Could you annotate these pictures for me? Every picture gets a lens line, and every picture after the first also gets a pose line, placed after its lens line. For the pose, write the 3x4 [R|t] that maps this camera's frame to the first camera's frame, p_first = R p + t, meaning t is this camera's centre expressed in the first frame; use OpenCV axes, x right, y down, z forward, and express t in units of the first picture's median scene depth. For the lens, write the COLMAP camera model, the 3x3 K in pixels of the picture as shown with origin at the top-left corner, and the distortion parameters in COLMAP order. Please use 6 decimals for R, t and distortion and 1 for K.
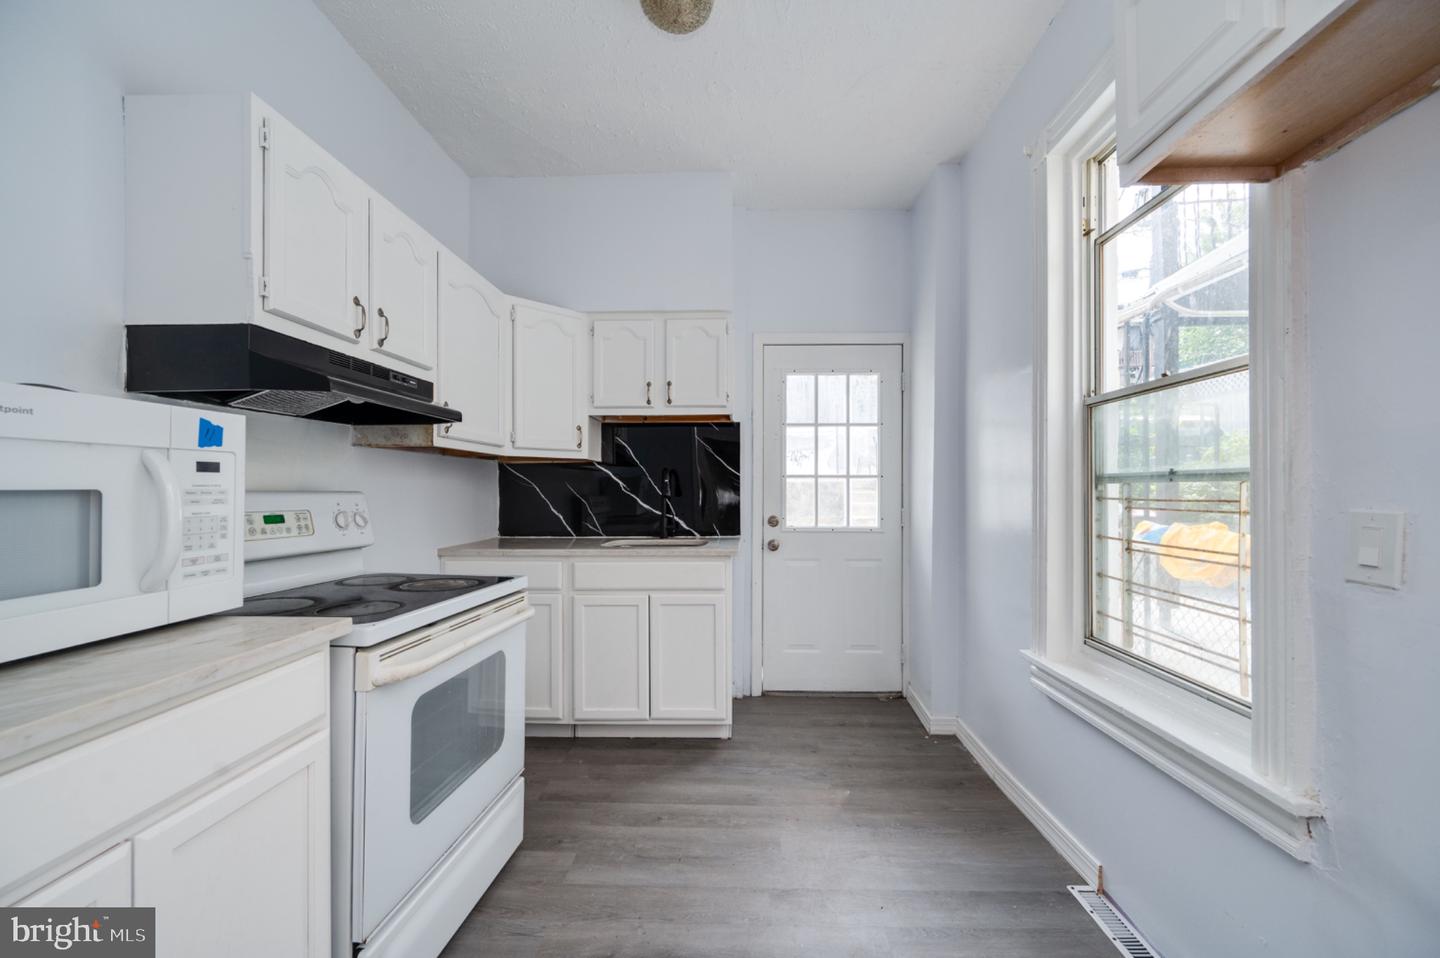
lens RADIAL K [[585.7, 0, 731.0], [0, 585.7, 484.3], [0, 0, 1]] dist [0.001031, 0.001083]
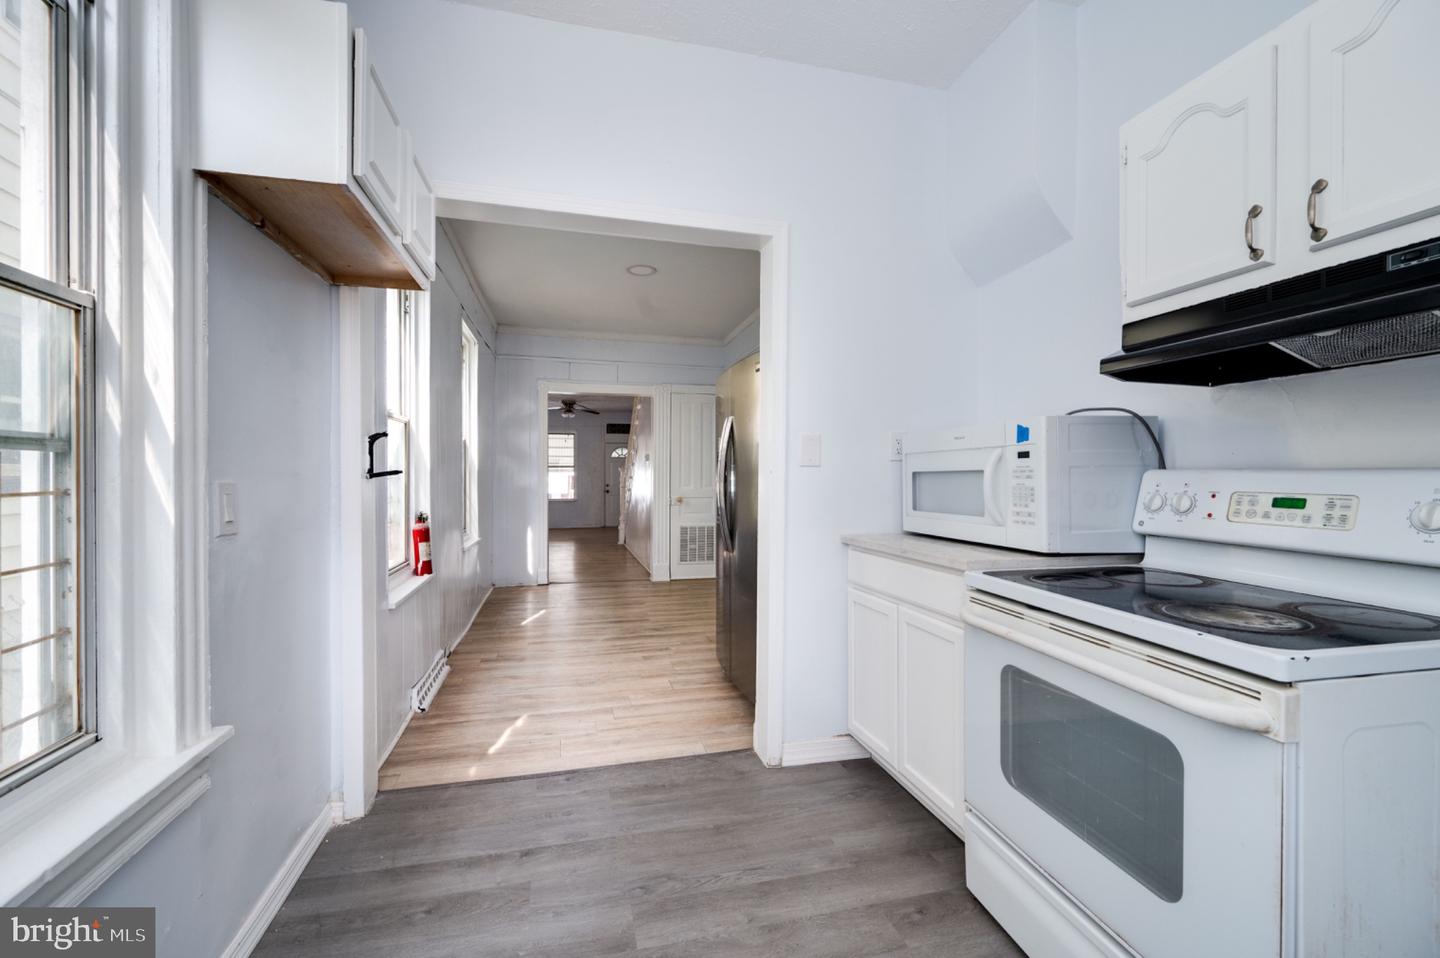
lens RADIAL K [[585.7, 0, 740.2], [0, 585.7, 483.8], [0, 0, 1]] dist [0.001031, 0.001083]
pose [[-0.950327, 0.004004, -0.311227, 0.233364], [0.002838, 0.999987, 0.004201, 0.029192], [0.311240, 0.003109, -0.950326, 1.685262]]
